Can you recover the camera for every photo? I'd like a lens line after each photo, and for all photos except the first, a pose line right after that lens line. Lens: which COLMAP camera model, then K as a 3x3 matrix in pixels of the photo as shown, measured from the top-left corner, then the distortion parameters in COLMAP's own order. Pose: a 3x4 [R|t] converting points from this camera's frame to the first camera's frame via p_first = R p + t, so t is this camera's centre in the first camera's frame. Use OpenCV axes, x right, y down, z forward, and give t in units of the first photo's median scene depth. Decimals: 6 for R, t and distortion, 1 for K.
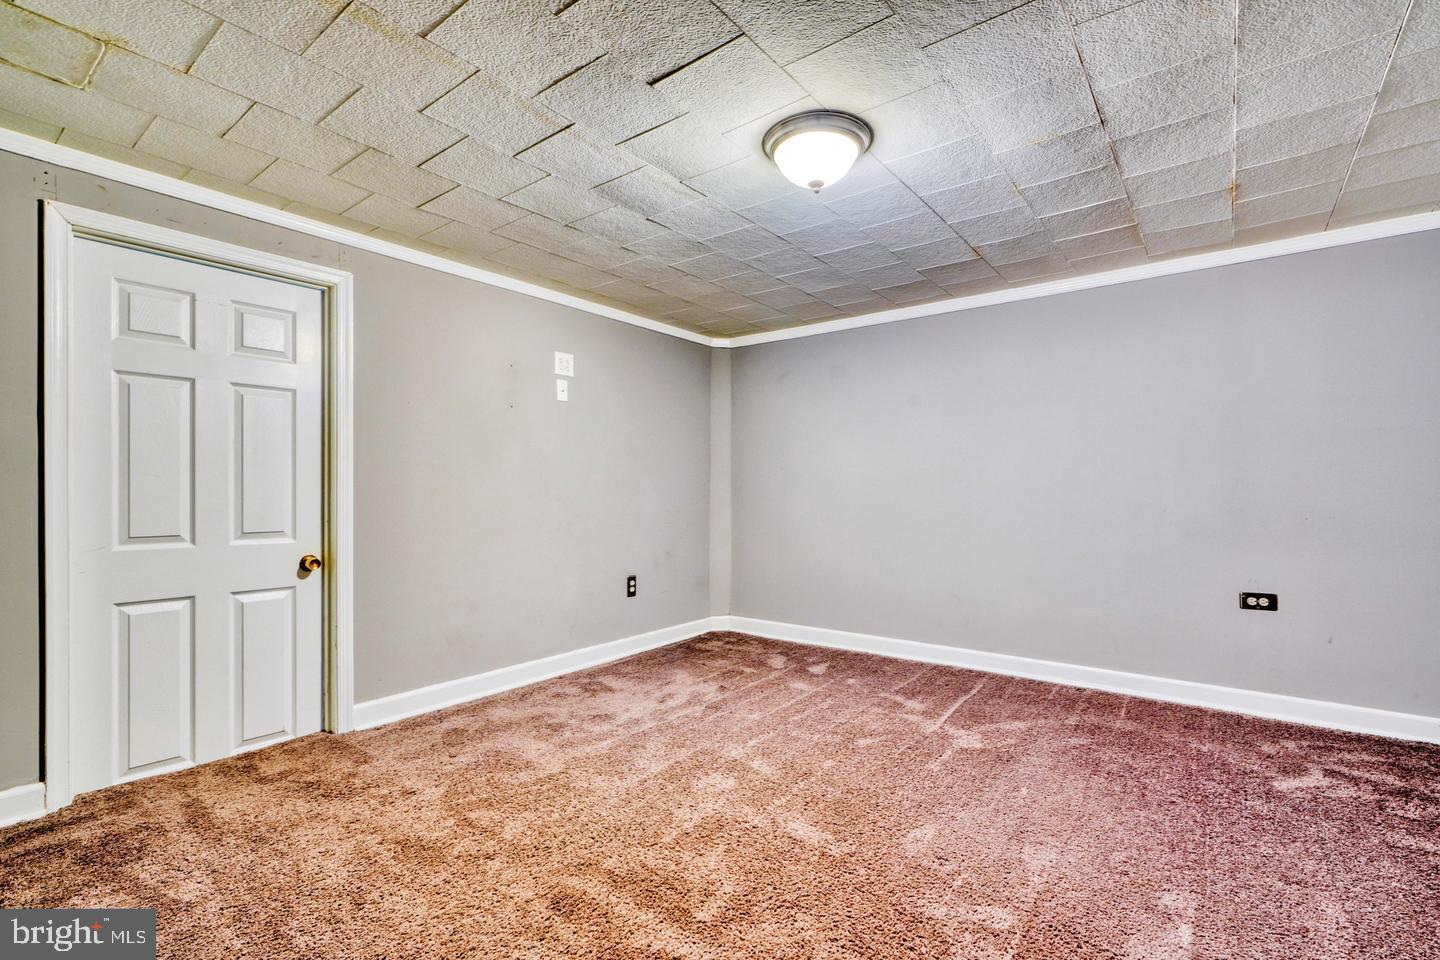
lens RADIAL K [[648.3, 0, 729.1], [0, 648.3, 487.6], [0, 0, 1]] dist [-0.013821, 0.007099]
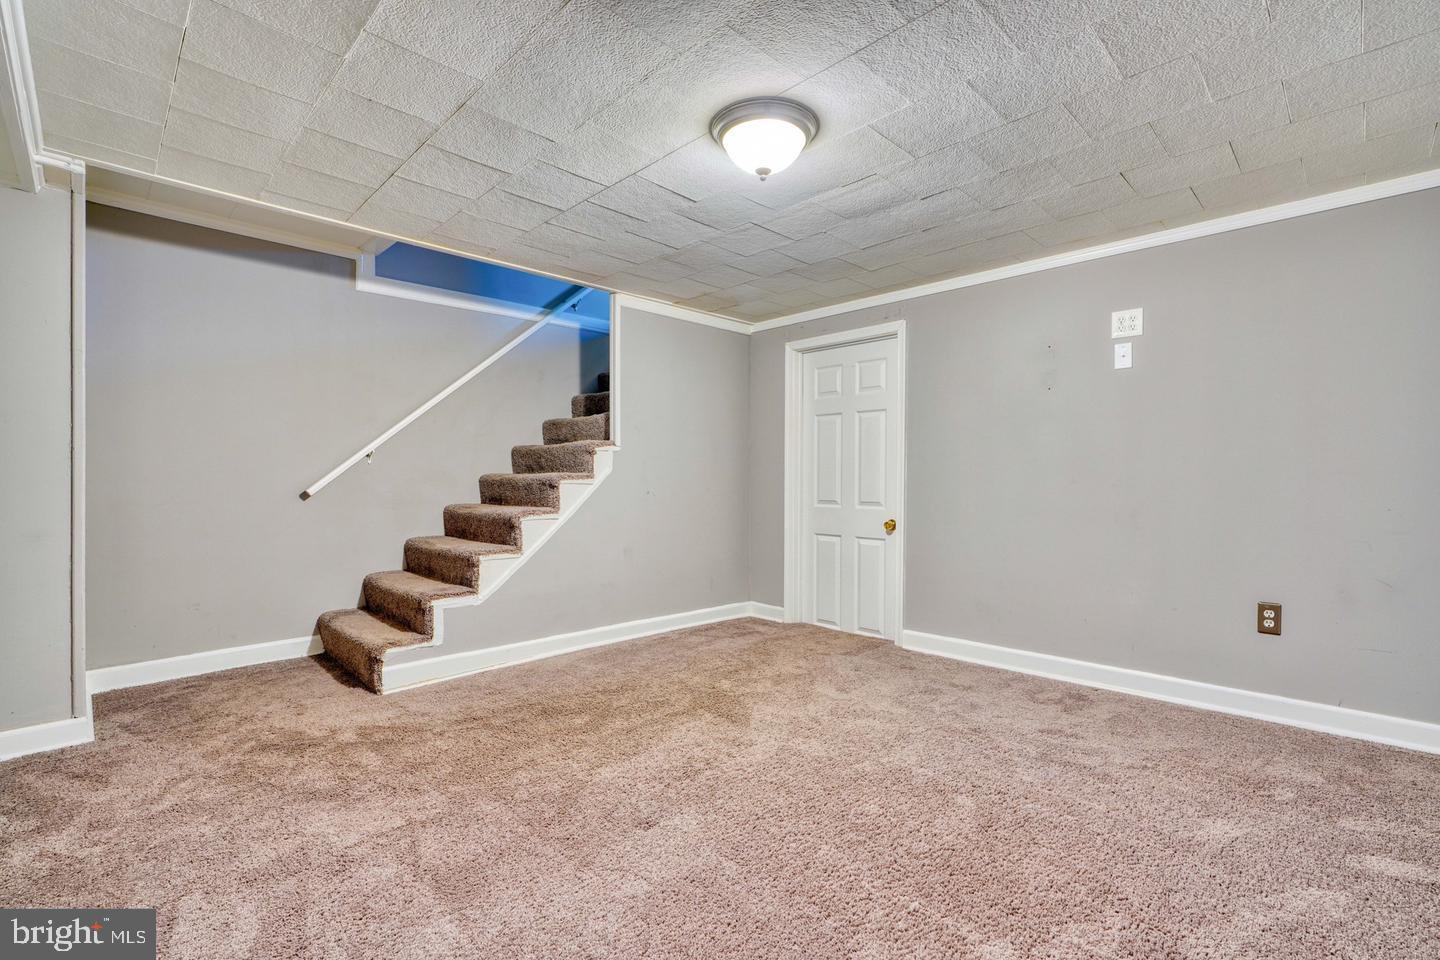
lens RADIAL K [[648.3, 0, 723.0], [0, 648.3, 481.2], [0, 0, 1]] dist [-0.013821, 0.007099]
pose [[-0.125982, 0.005471, -0.992017, 0.705801], [0.005876, 0.999971, 0.004769, 0.006049], [0.992015, -0.005228, -0.126011, 0.652218]]
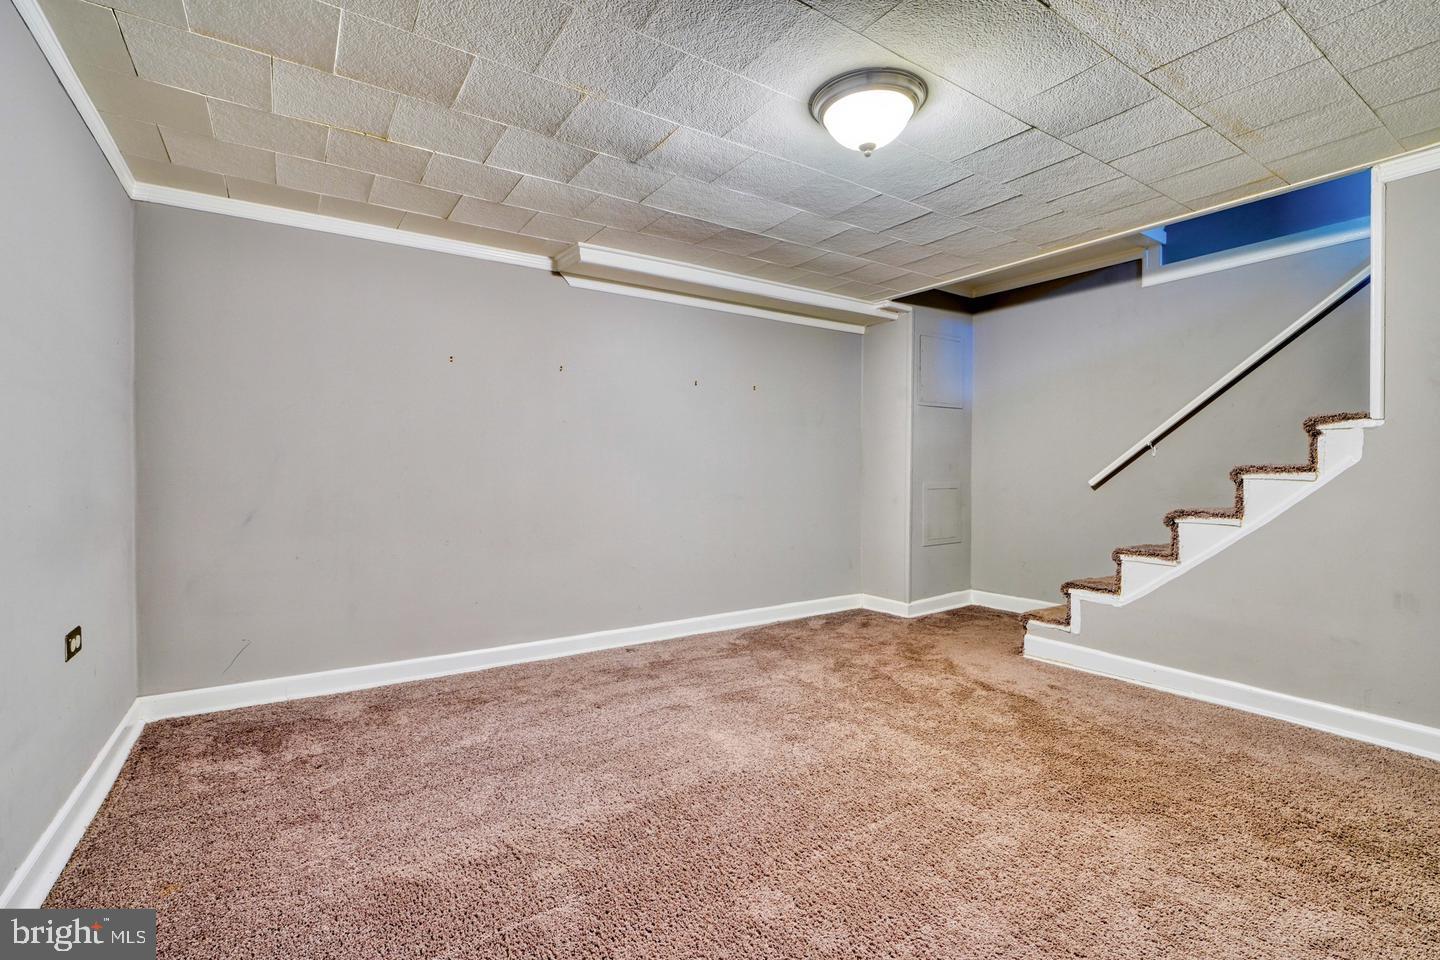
lens RADIAL K [[648.3, 0, 716.7], [0, 648.3, 473.8], [0, 0, 1]] dist [-0.013821, 0.007099]
pose [[-0.948260, -0.001553, 0.317491, 0.027004], [-0.001004, 0.999998, 0.001894, 0.006301], [-0.317494, 0.001478, -0.948259, 1.210415]]
